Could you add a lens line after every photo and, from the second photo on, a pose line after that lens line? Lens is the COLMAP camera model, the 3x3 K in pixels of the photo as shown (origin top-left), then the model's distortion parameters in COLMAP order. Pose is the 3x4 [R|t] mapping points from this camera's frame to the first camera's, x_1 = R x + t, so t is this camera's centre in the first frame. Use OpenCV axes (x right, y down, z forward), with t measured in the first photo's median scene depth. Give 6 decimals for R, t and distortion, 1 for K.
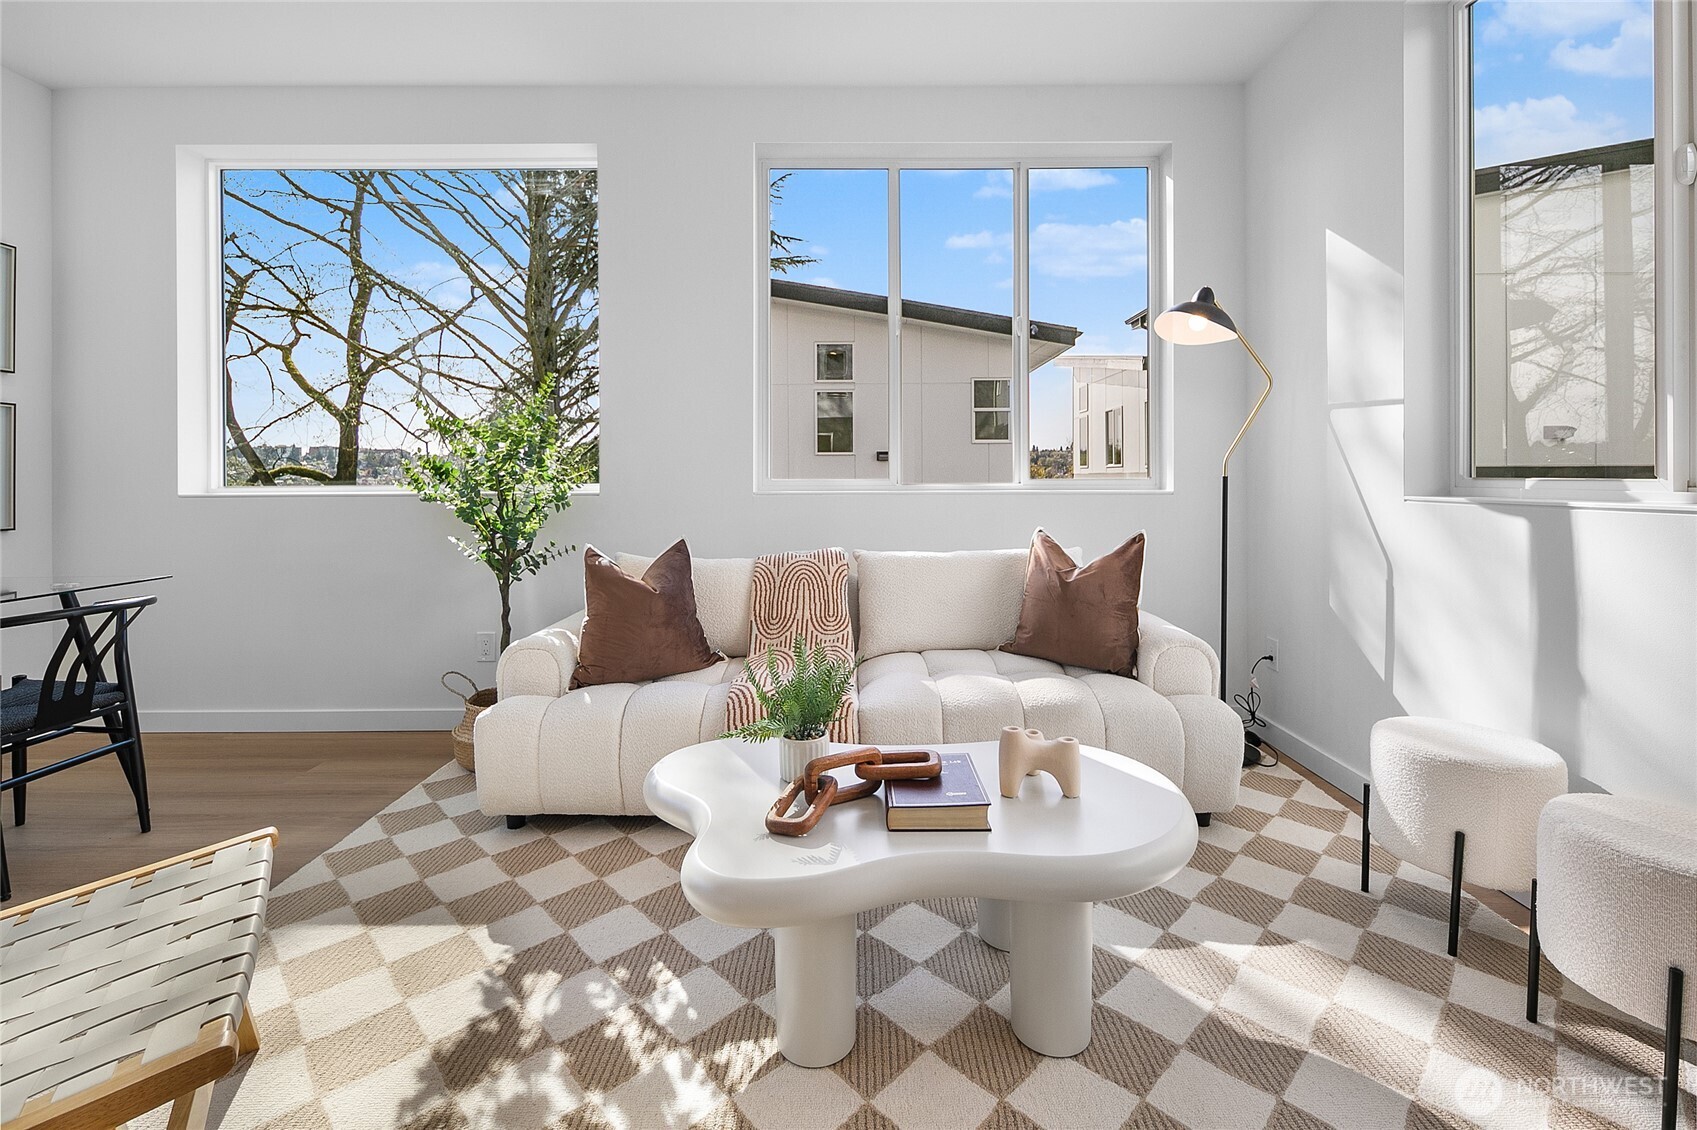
lens RADIAL K [[756.6, 0, 852.0], [0, 756.6, 477.2], [0, 0, 1]] dist [0.011078, -0.000154]
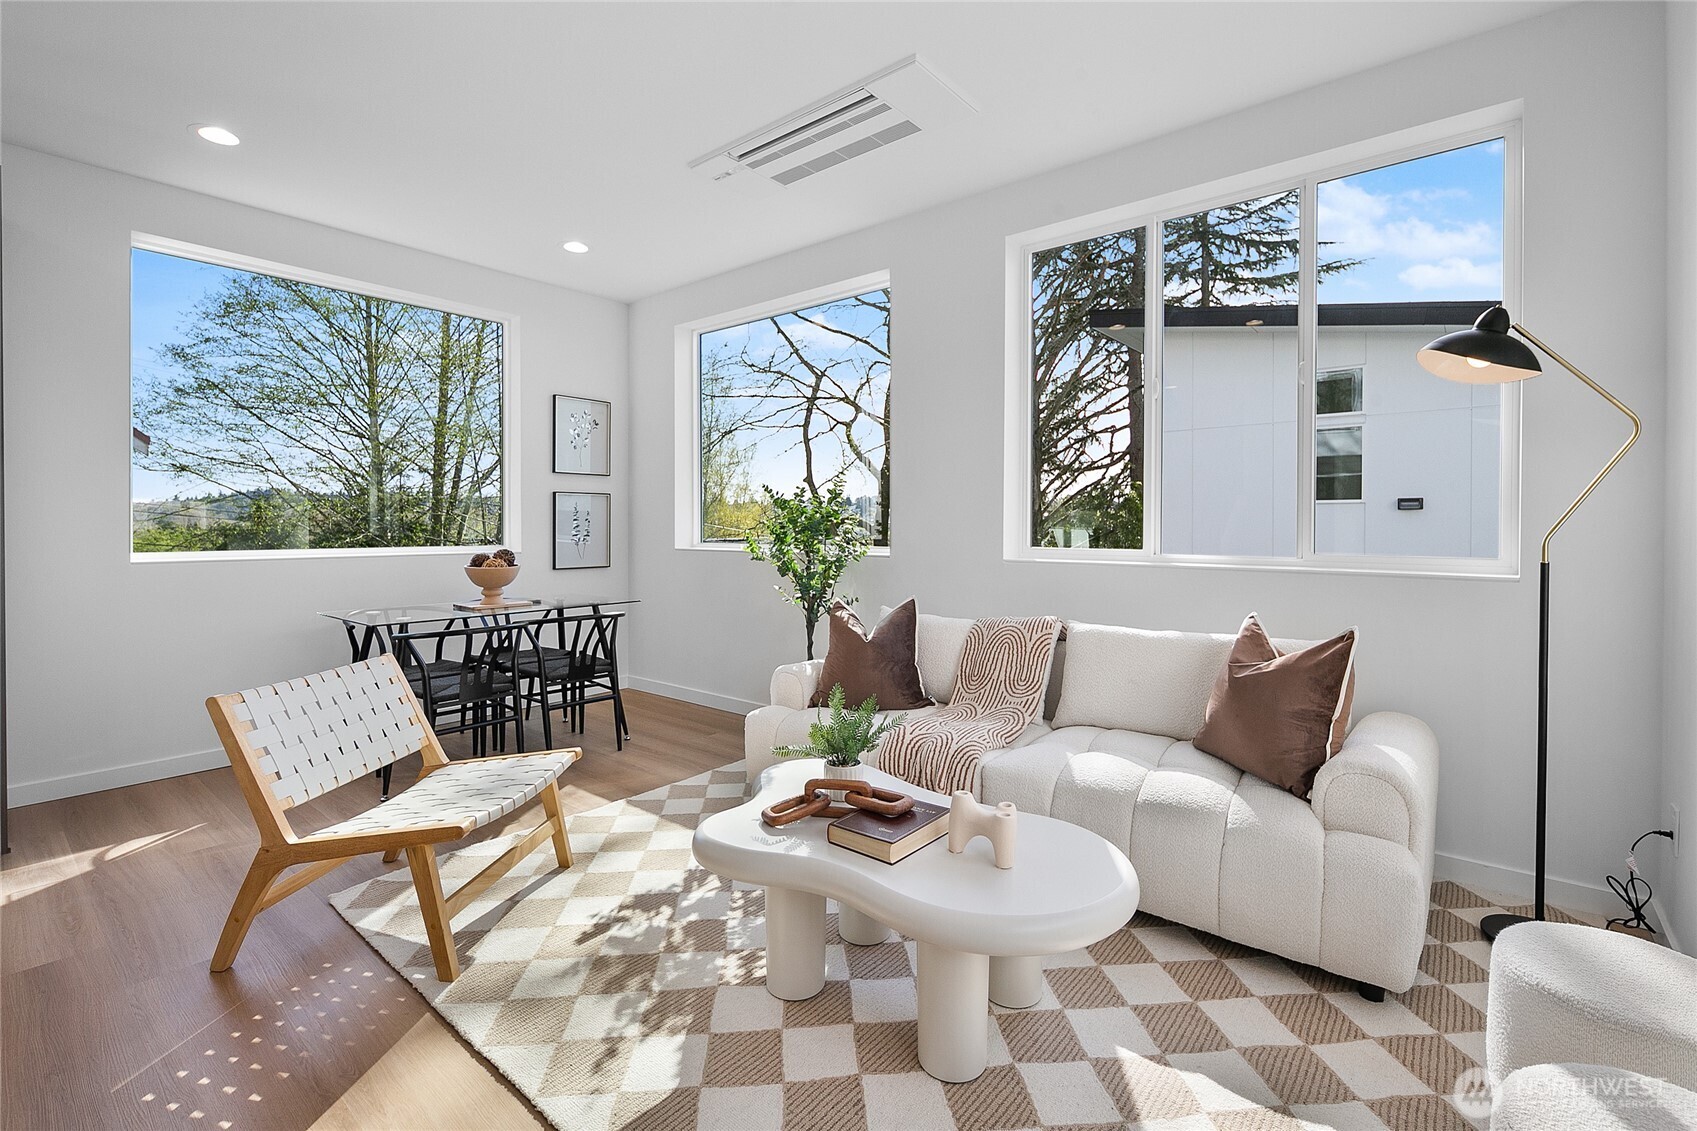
lens RADIAL K [[756.3, 0, 852.2], [0, 756.3, 530.2], [0, 0, 1]] dist [0.002040, 0.000378]
pose [[0.775210, 0.013356, -0.631562, 0.444984], [-0.005522, 0.999882, 0.014367, -0.041911], [0.631679, -0.007650, 0.775192, 0.018708]]
